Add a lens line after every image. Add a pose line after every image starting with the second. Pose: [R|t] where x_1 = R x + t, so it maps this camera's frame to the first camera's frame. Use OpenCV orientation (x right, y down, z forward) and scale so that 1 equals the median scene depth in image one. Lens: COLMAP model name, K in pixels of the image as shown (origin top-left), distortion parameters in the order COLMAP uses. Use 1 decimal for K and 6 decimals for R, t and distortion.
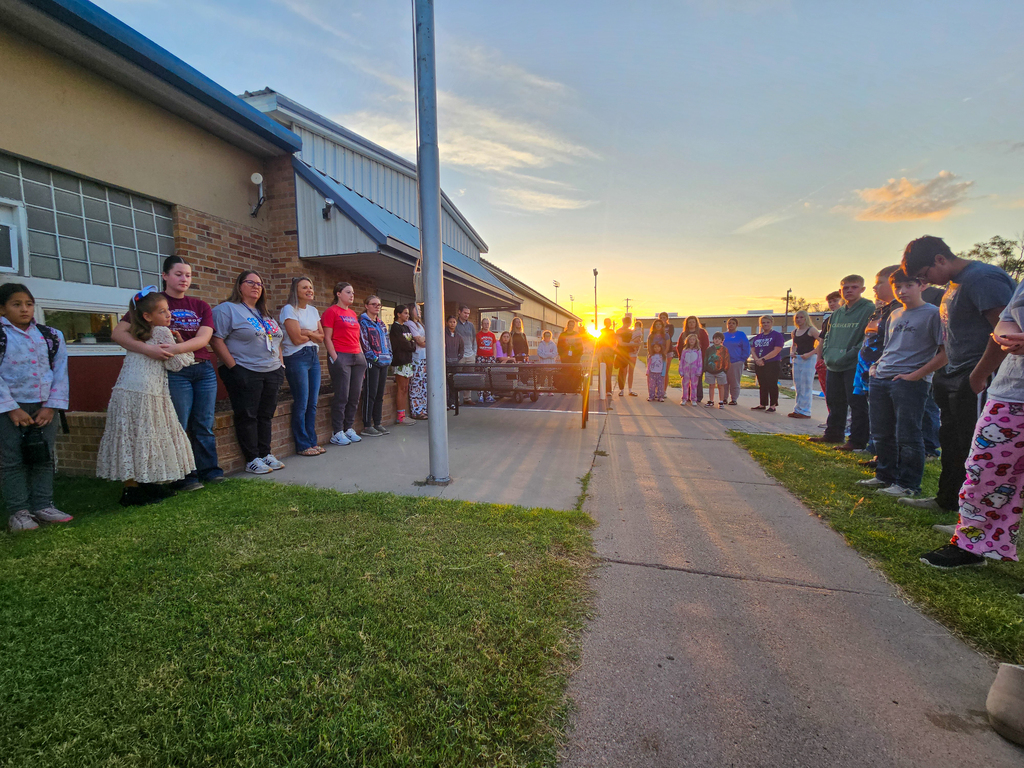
lens RADIAL K [[408.1, 0, 512.0], [0, 408.1, 384.0], [0, 0, 1]] dist [-0.015322, 0.011757]
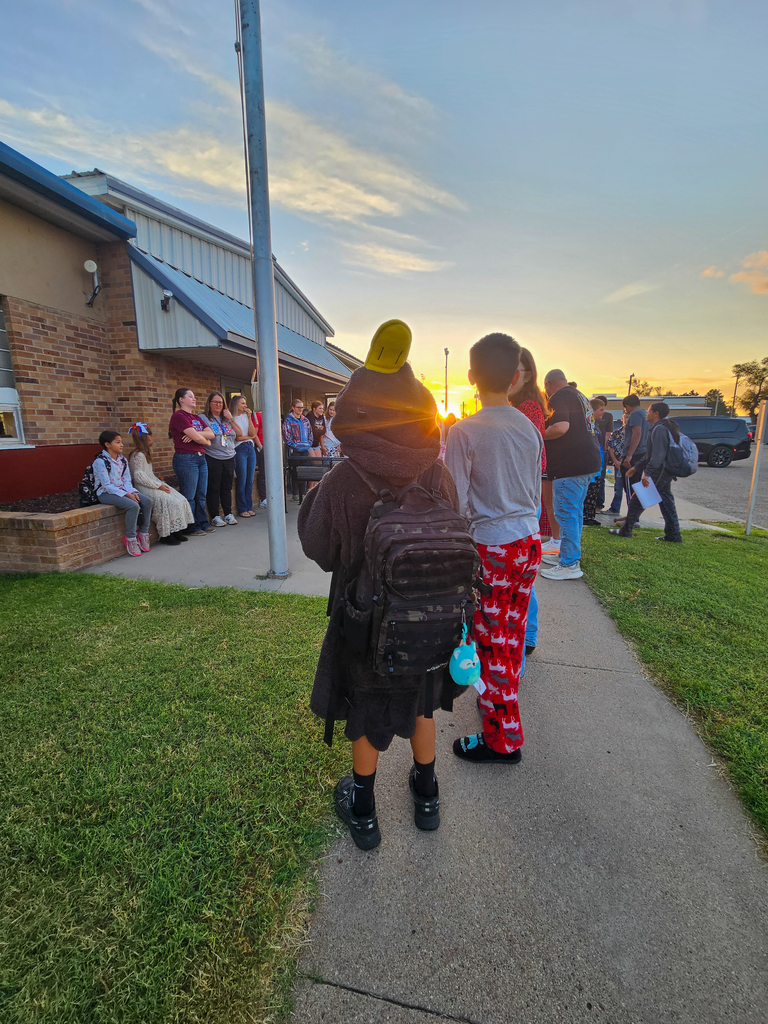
lens RADIAL K [[408.1, 0, 384.6], [0, 408.1, 495.4], [0, 0, 1]] dist [-0.015322, 0.011757]
pose [[0.998697, 0.001503, 0.051009, 0.034510], [-0.005733, 0.996543, 0.082886, -0.047652], [-0.050708, -0.083070, 0.995253, -0.064157]]
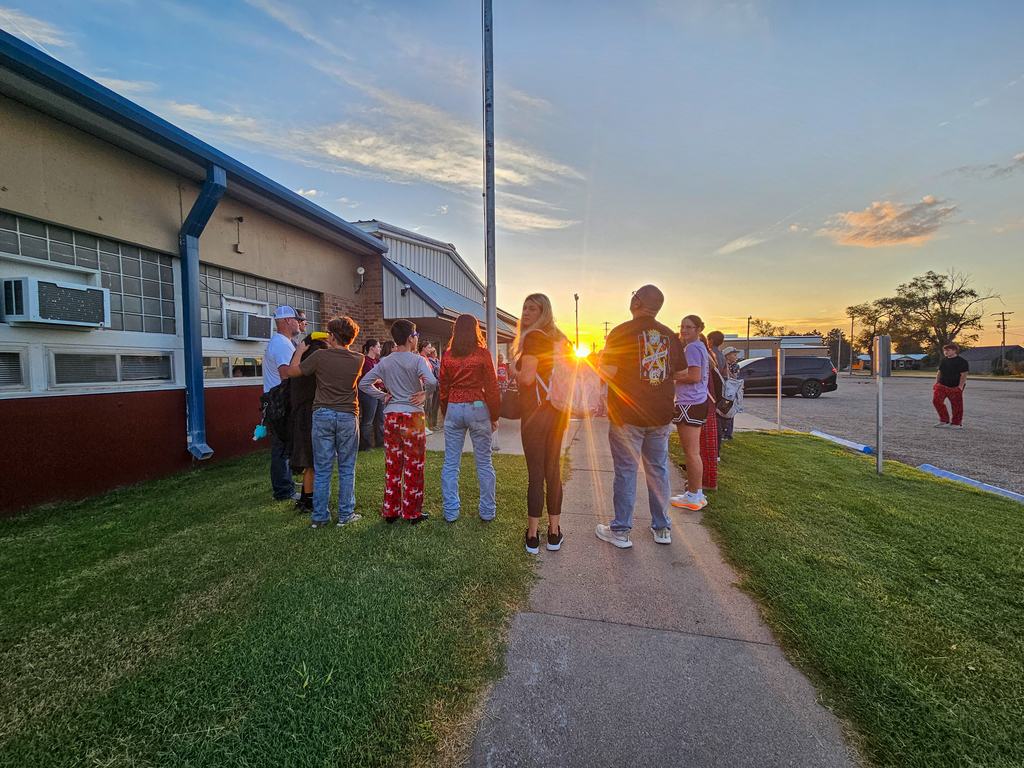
lens RADIAL K [[423.6, 0, 502.4], [0, 423.6, 382.8], [0, 0, 1]] dist [0.000469, 0.000045]
pose [[0.999803, 0.002573, 0.019693, -0.120530], [-0.001714, 0.999052, -0.043505, 0.003172], [-0.019786, 0.043463, 0.998859, -0.741822]]
